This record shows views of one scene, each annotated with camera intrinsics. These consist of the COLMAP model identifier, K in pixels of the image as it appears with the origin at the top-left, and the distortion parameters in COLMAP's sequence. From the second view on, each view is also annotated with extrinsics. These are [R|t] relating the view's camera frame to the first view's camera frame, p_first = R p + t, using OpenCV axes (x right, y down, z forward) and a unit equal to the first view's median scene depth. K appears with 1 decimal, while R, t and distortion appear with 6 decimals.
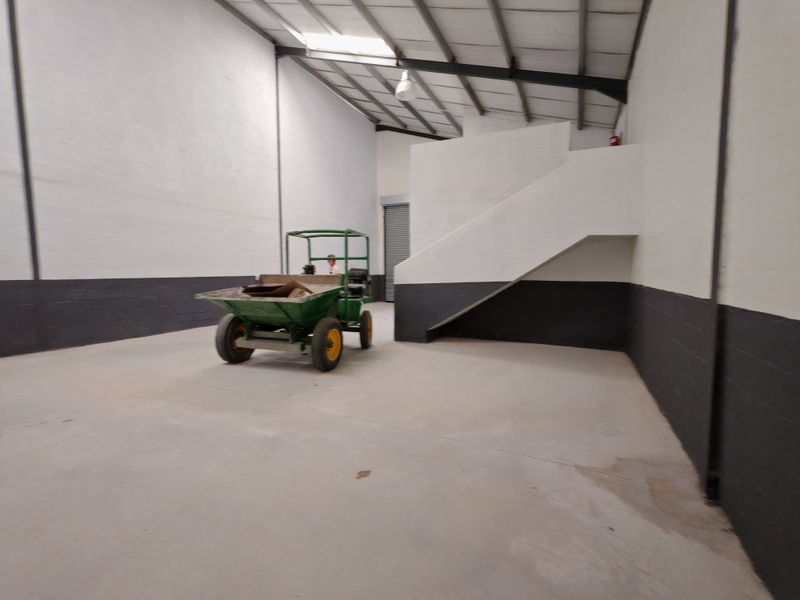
lens RADIAL K [[370.5, 0, 403.9], [0, 370.5, 300.3], [0, 0, 1]] dist [0.001212, 0.002061]
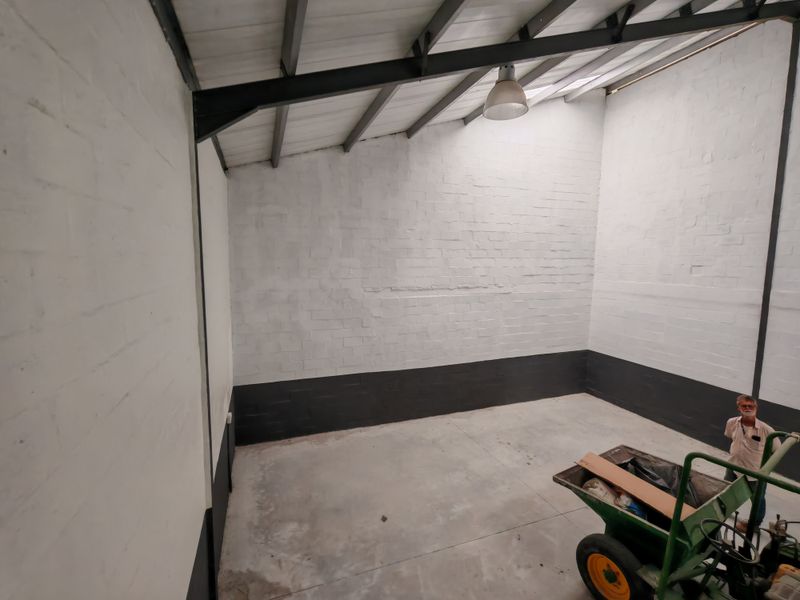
lens RADIAL K [[370.5, 0, 396.2], [0, 370.5, 298.8], [0, 0, 1]] dist [0.001212, 0.002061]
pose [[-0.700293, 0.074348, -0.709974, 1.037288], [-0.065412, 0.983694, 0.167532, -0.922927], [0.710853, 0.163762, -0.684011, 1.932771]]
